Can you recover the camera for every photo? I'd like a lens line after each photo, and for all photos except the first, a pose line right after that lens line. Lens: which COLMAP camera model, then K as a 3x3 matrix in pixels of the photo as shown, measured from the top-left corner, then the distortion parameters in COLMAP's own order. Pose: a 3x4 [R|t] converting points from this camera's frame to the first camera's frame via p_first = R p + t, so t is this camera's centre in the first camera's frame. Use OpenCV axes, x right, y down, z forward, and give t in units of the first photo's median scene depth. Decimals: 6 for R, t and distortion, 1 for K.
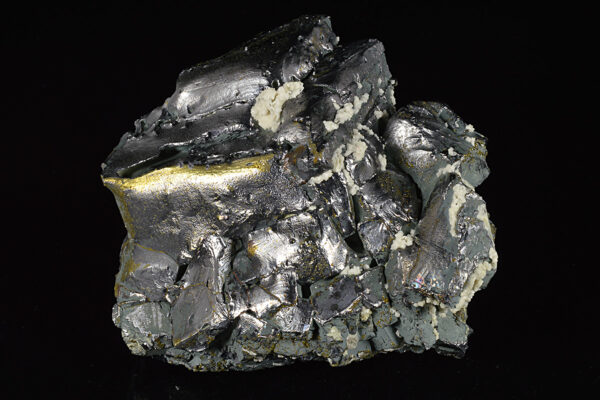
lens RADIAL K [[1625.5, 0, 300.0], [0, 1625.5, 200.0], [0, 0, 1]] dist [-0.034266, 0.286507]
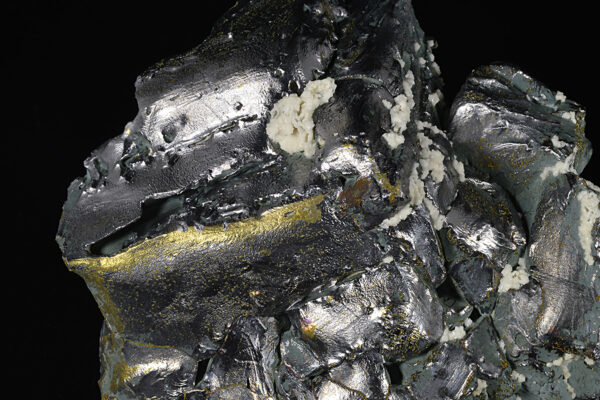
lens RADIAL K [[1625.5, 0, 300.0], [0, 1625.5, 200.0], [0, 0, 1]] dist [-0.034266, 0.286507]
pose [[0.969692, -0.184281, 0.160430, -0.133914], [0.161502, 0.976147, 0.145098, -0.125243], [-0.183342, -0.114791, 0.976324, 0.319794]]
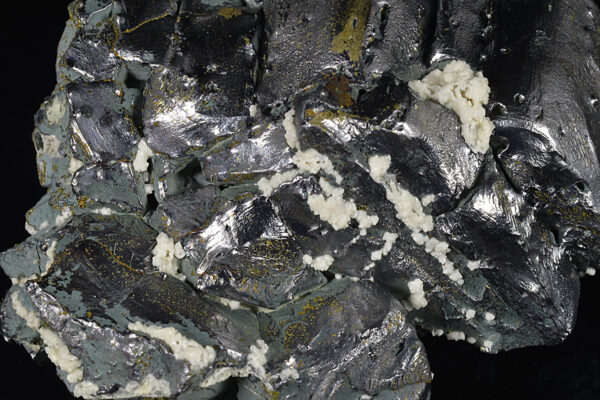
lens RADIAL K [[1625.5, 0, 300.0], [0, 1625.5, 200.0], [0, 0, 1]] dist [-0.034266, 0.286507]
pose [[-0.261142, 0.950168, -0.170250, 0.129297], [-0.910034, -0.183511, 0.371700, -0.225730], [0.321935, 0.252000, 0.912608, 0.477022]]
